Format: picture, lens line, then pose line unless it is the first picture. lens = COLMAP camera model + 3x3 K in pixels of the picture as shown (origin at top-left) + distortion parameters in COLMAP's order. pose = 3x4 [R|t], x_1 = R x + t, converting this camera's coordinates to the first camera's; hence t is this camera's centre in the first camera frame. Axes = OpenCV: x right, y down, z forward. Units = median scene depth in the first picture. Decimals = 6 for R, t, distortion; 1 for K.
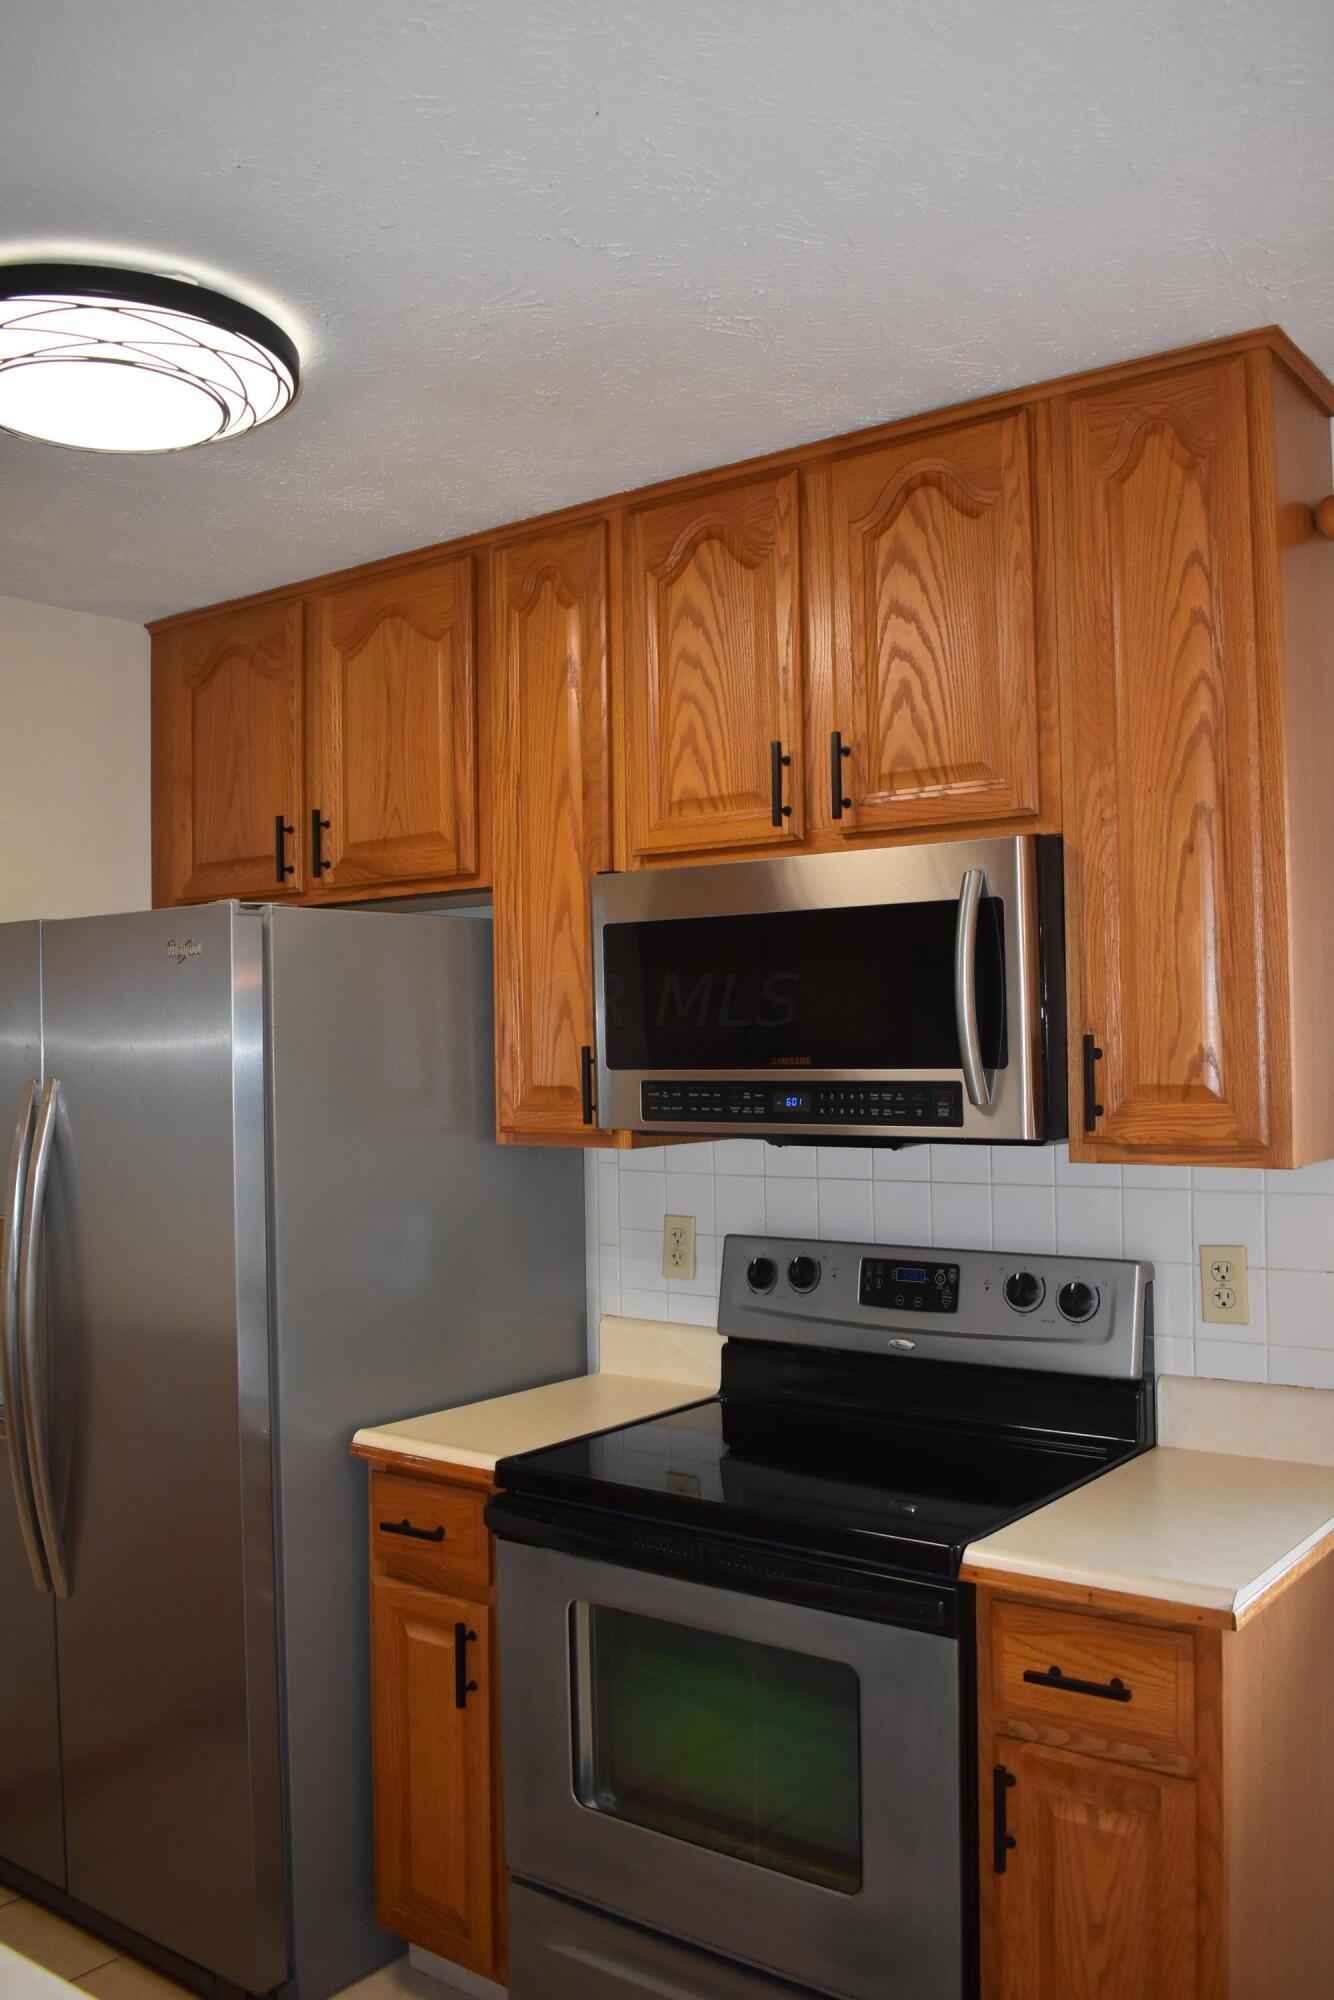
lens RADIAL K [[1710.7, 0, 667.0], [0, 1710.7, 1000.0], [0, 0, 1]] dist [-0.086365, 0.007667]
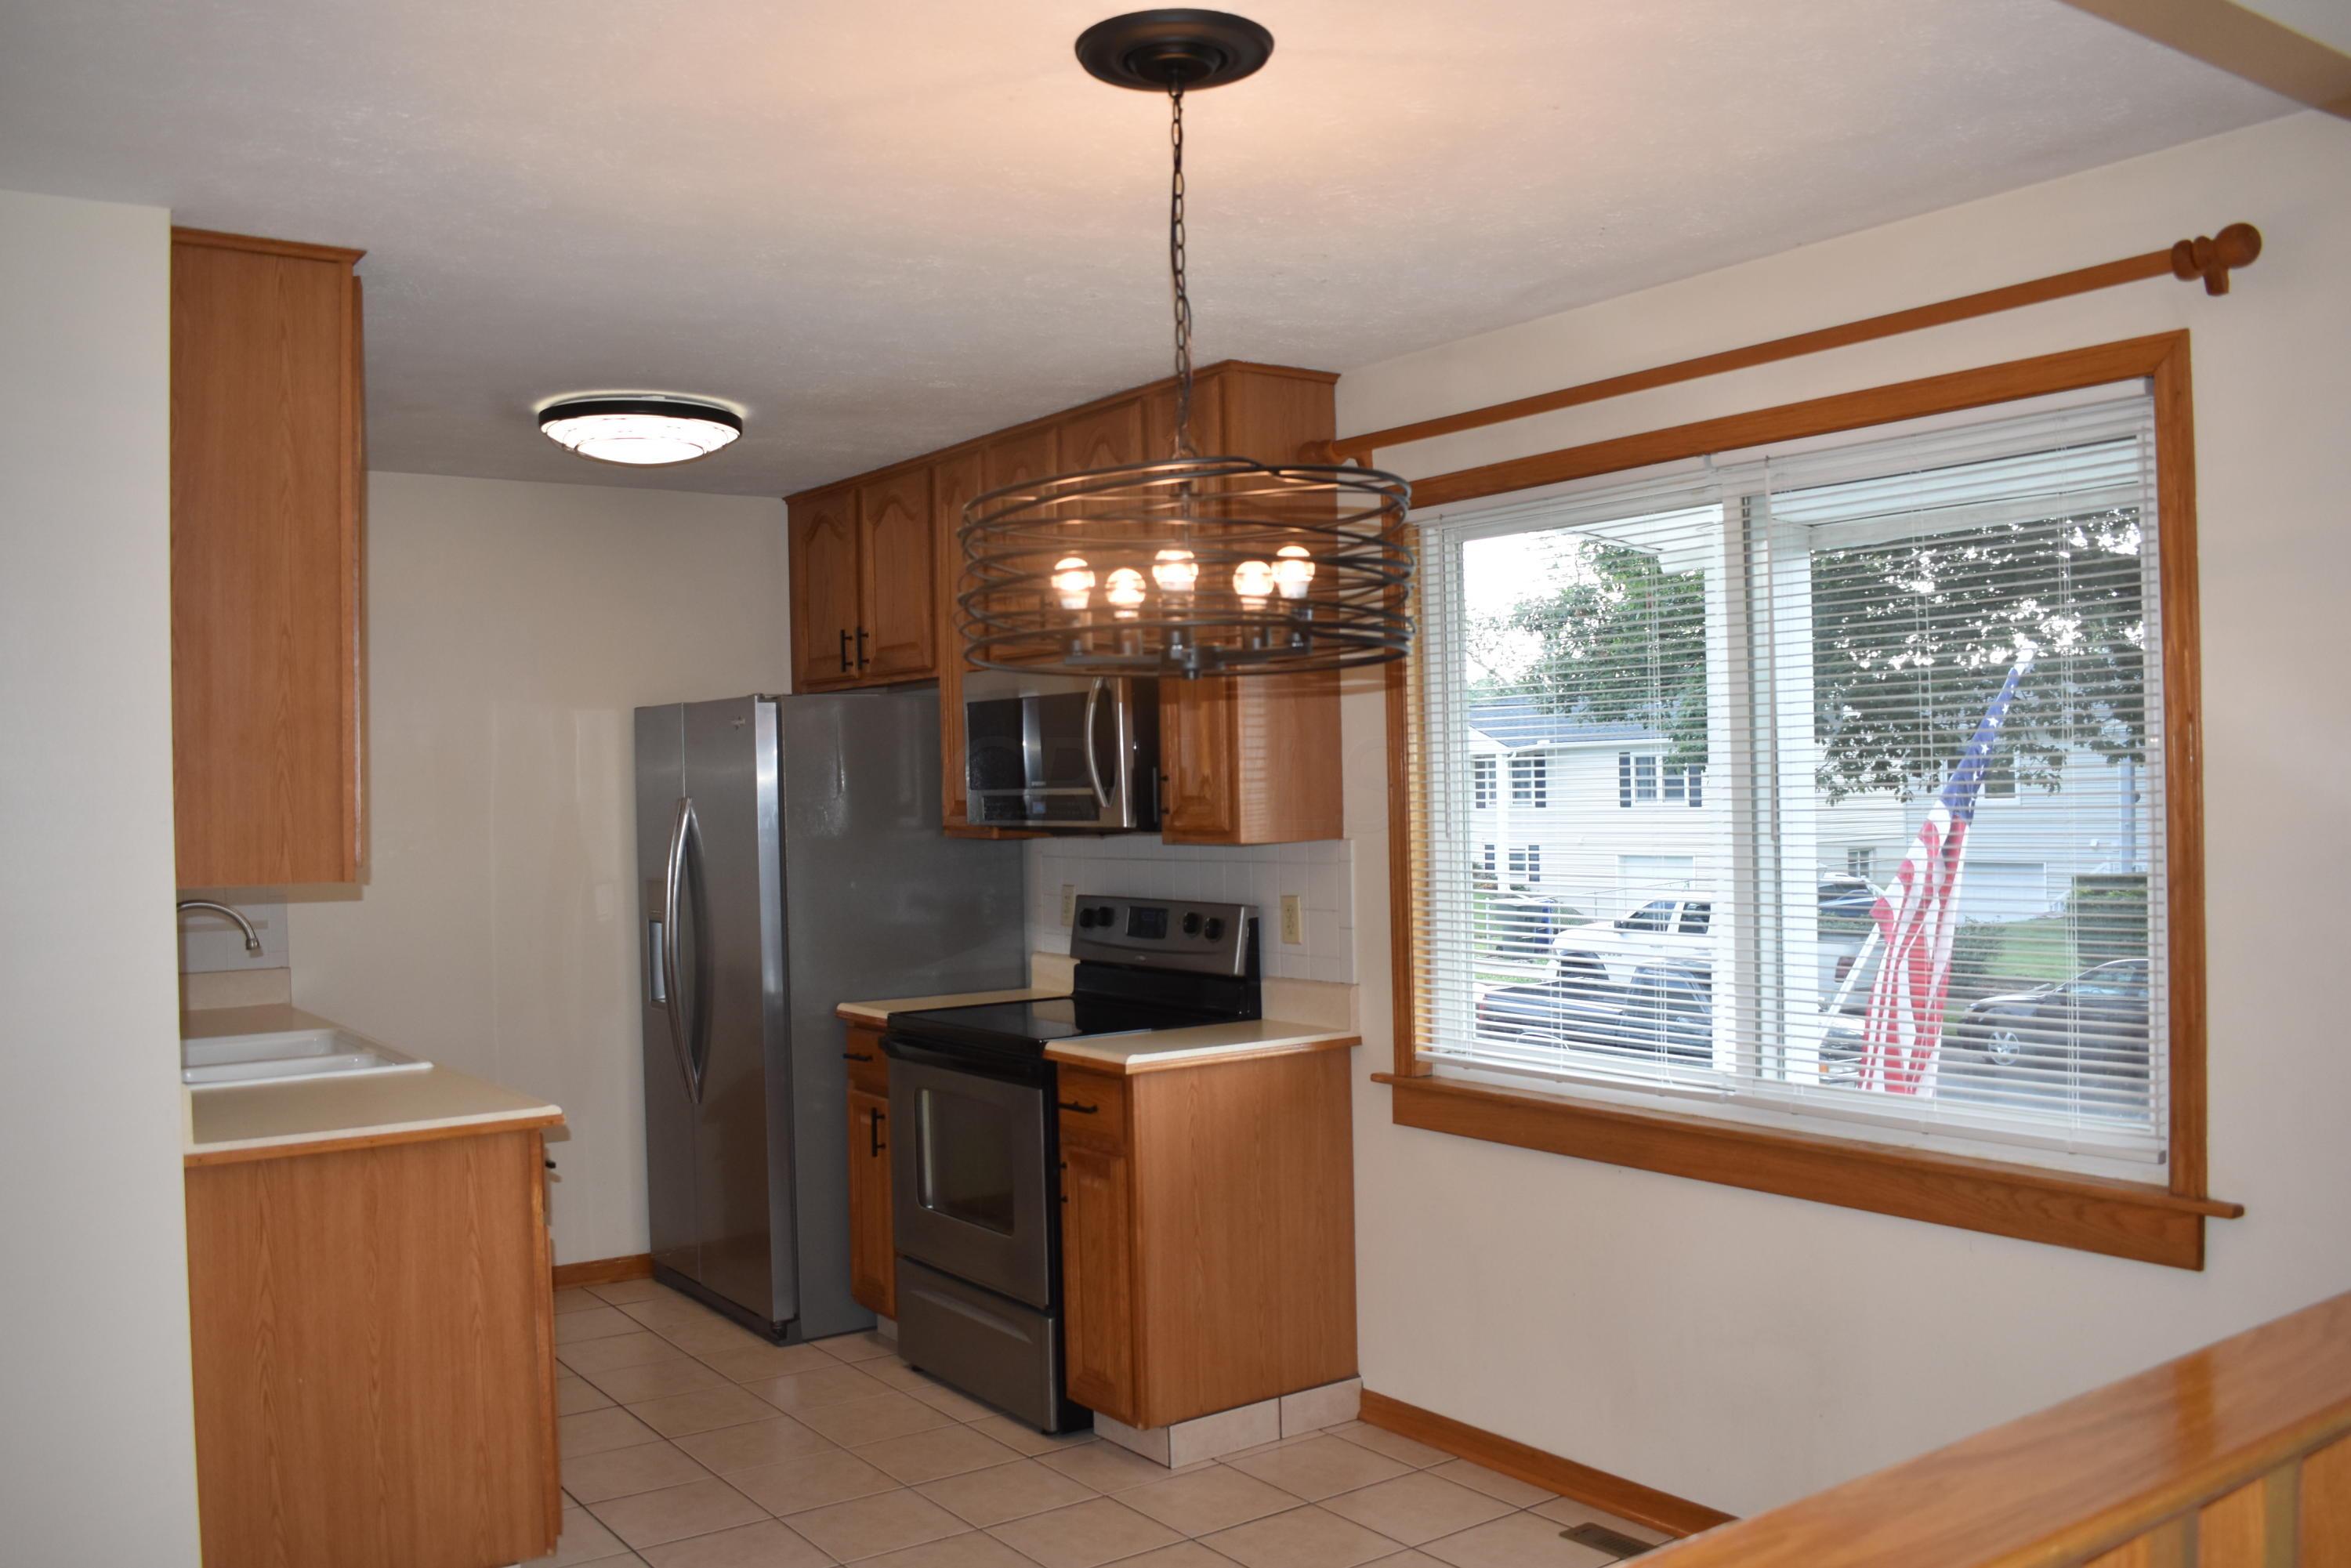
lens RADIAL K [[1991.3, 0, 1175.9], [0, 1991.3, 801.3], [0, 0, 1]] dist [-0.090799, 0.014771]
pose [[0.956365, -0.004391, -0.292140, 0.768960], [0.016085, 0.999162, 0.037640, -0.018991], [0.291730, -0.040697, 0.955635, -0.844406]]
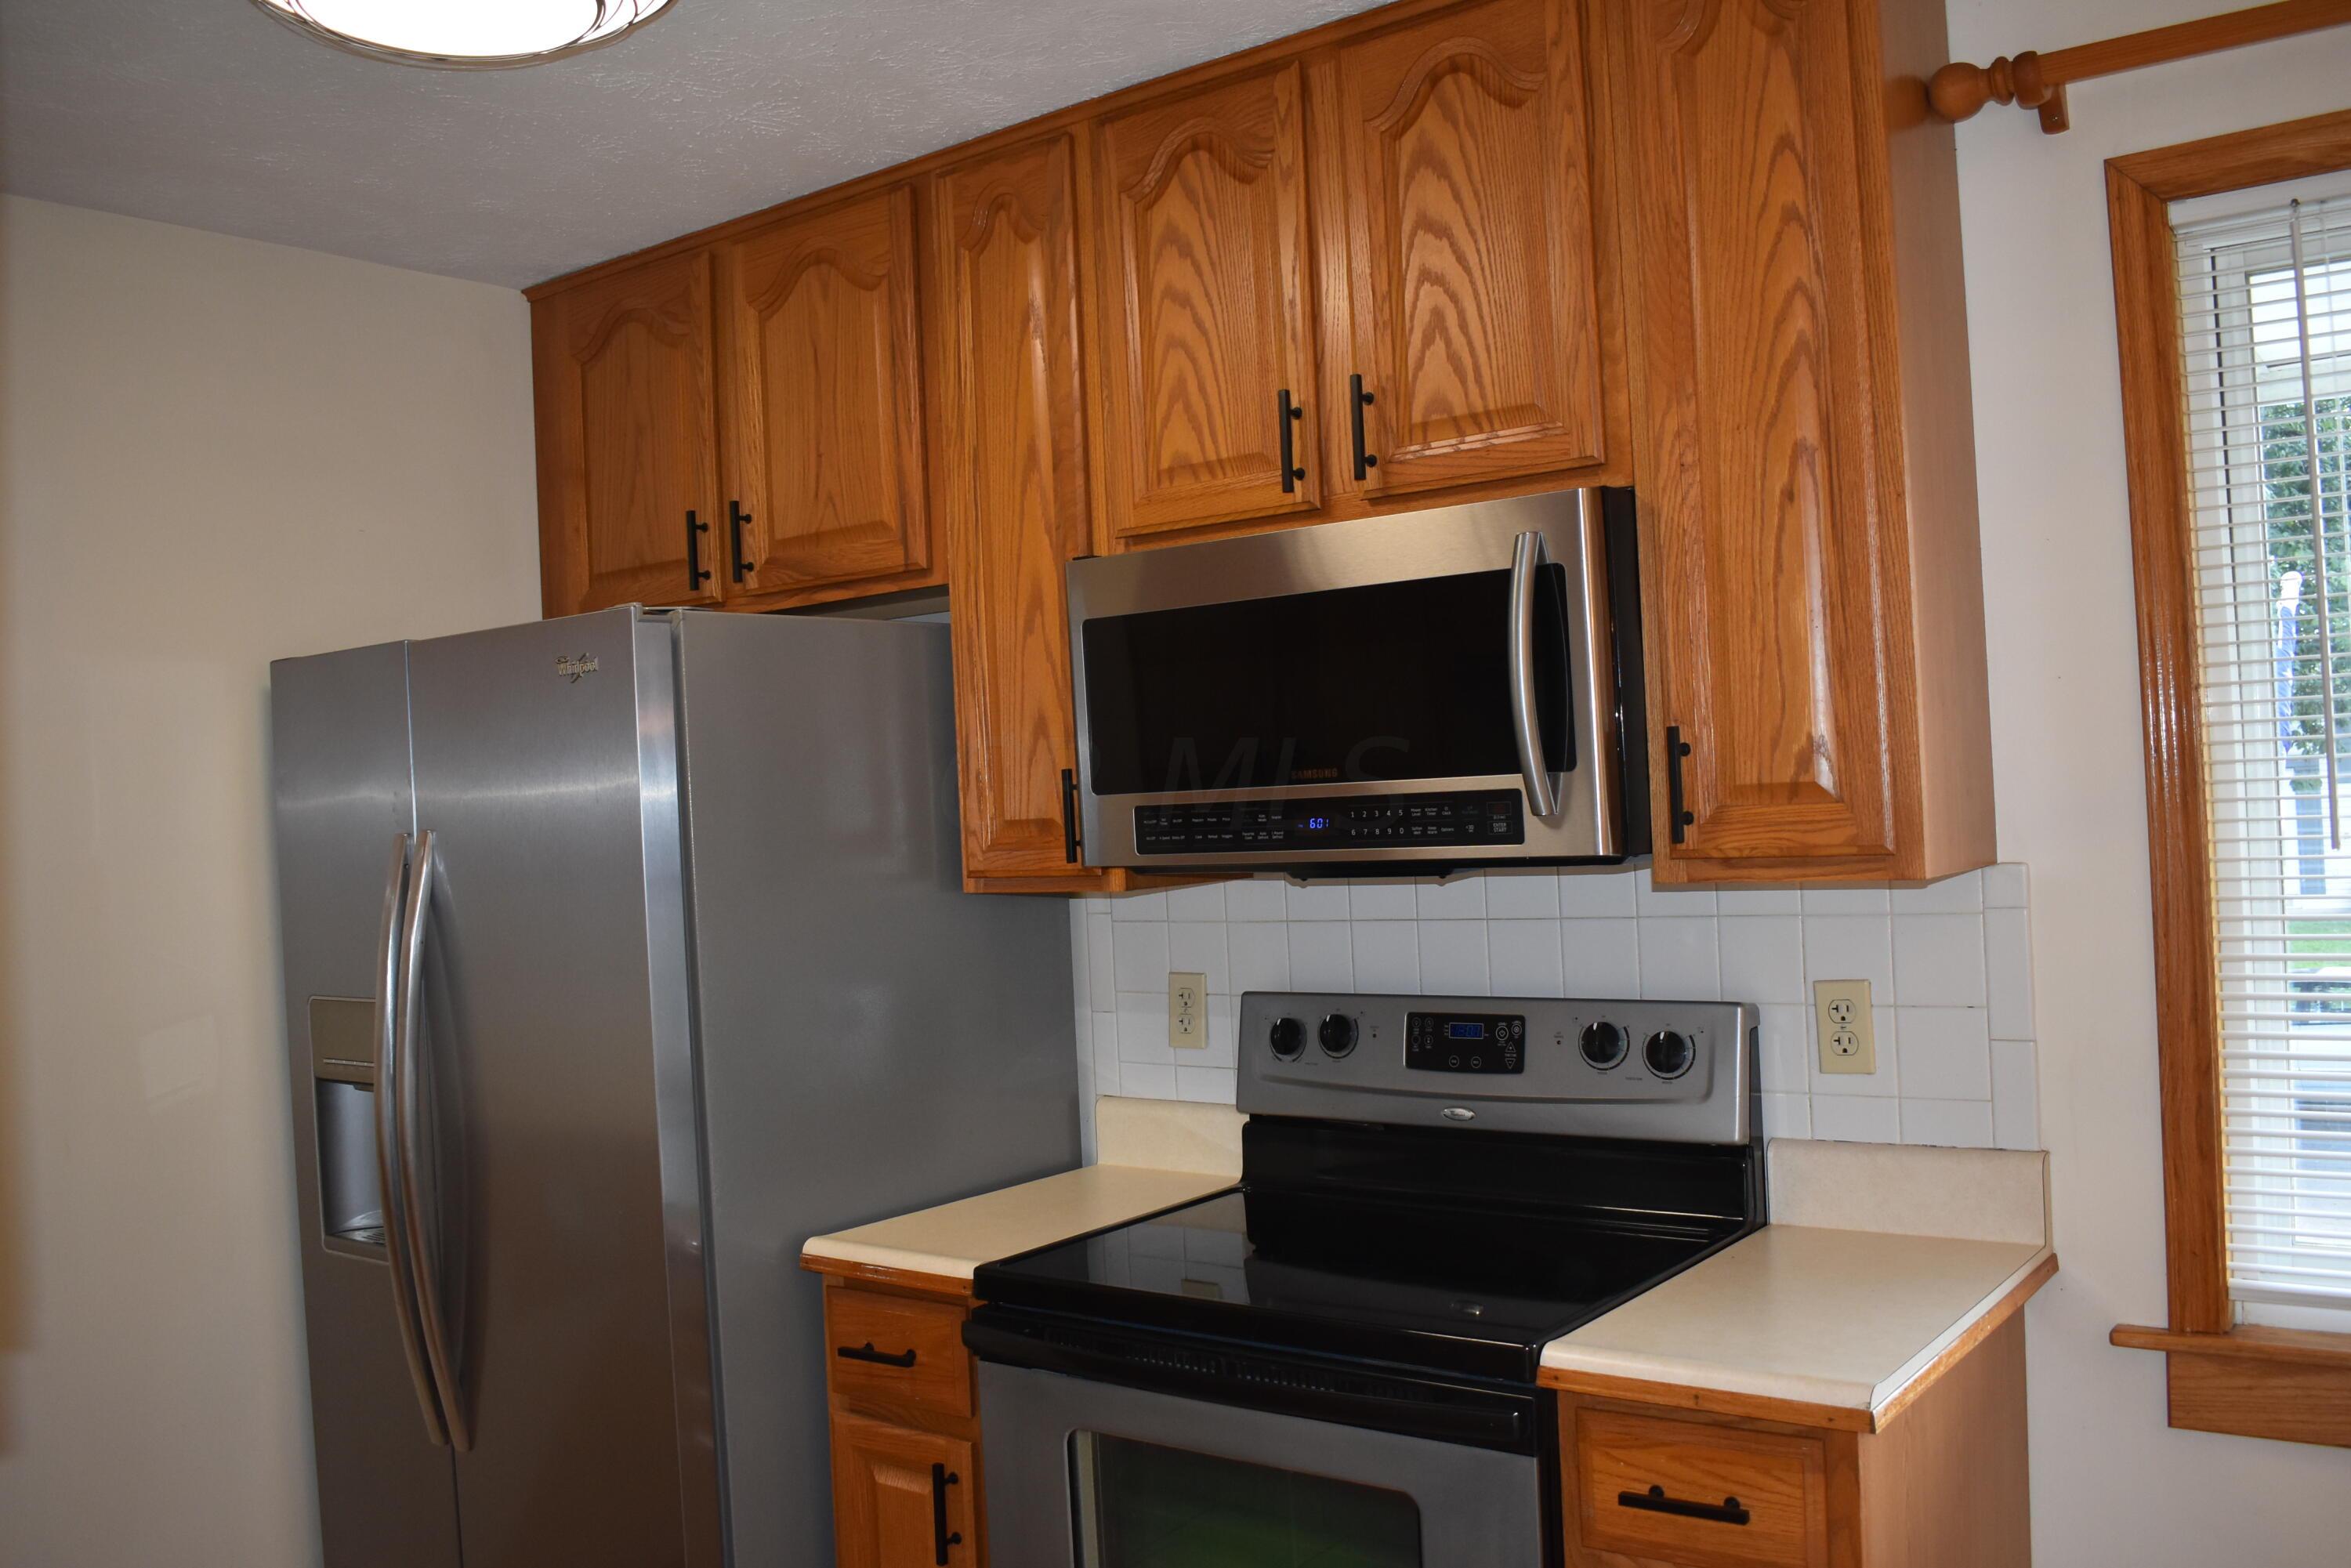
lens RADIAL K [[2010.9, 0, 1171.8], [0, 2010.9, 792.6], [0, 0, 1]] dist [-0.086365, 0.007667]
pose [[0.999462, -0.032796, 0.000622, 0.002809], [0.032775, 0.999235, 0.021339, 0.021303], [-0.001321, -0.021307, 0.999772, 0.026792]]
